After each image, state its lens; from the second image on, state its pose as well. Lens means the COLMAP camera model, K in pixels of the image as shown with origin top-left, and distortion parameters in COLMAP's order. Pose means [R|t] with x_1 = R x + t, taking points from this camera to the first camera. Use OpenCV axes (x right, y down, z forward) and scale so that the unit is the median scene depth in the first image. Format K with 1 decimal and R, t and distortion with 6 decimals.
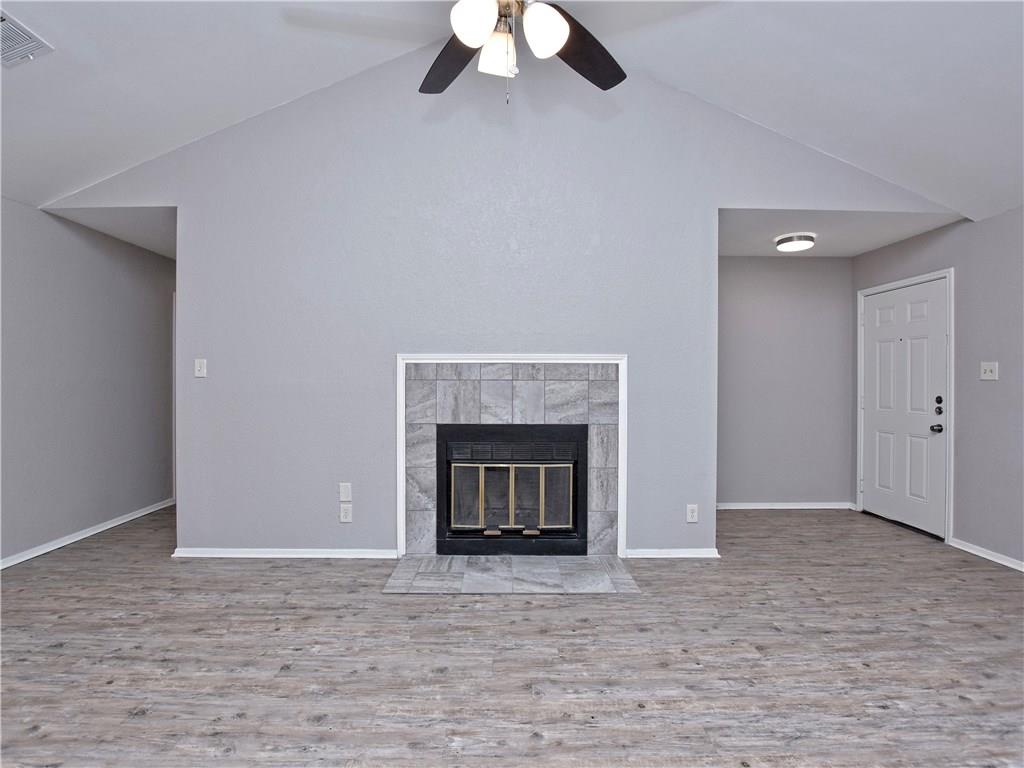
lens RADIAL K [[508.2, 0, 512.0], [0, 508.2, 384.0], [0, 0, 1]] dist [-0.032110, 0.000855]
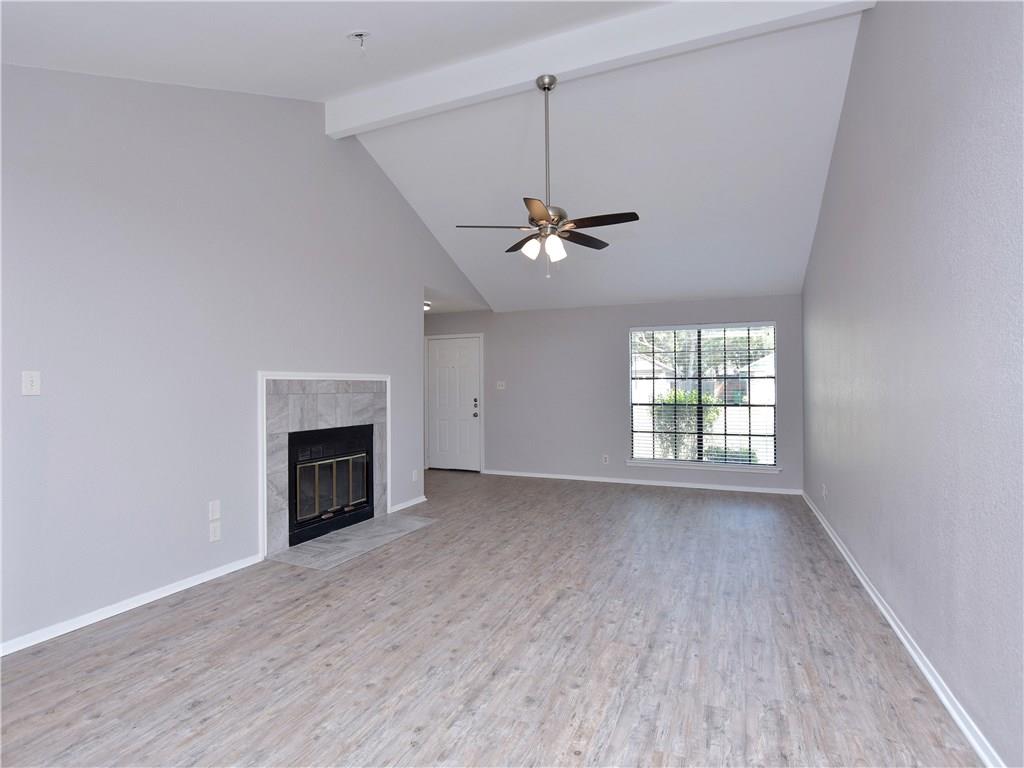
lens RADIAL K [[508.2, 0, 512.0], [0, 508.2, 384.0], [0, 0, 1]] dist [-0.032110, 0.000855]
pose [[0.406112, 0.001605, 0.913822, -0.984614], [0.009242, 0.999940, -0.005863, -0.019462], [-0.913777, 0.010827, 0.406073, 0.076630]]
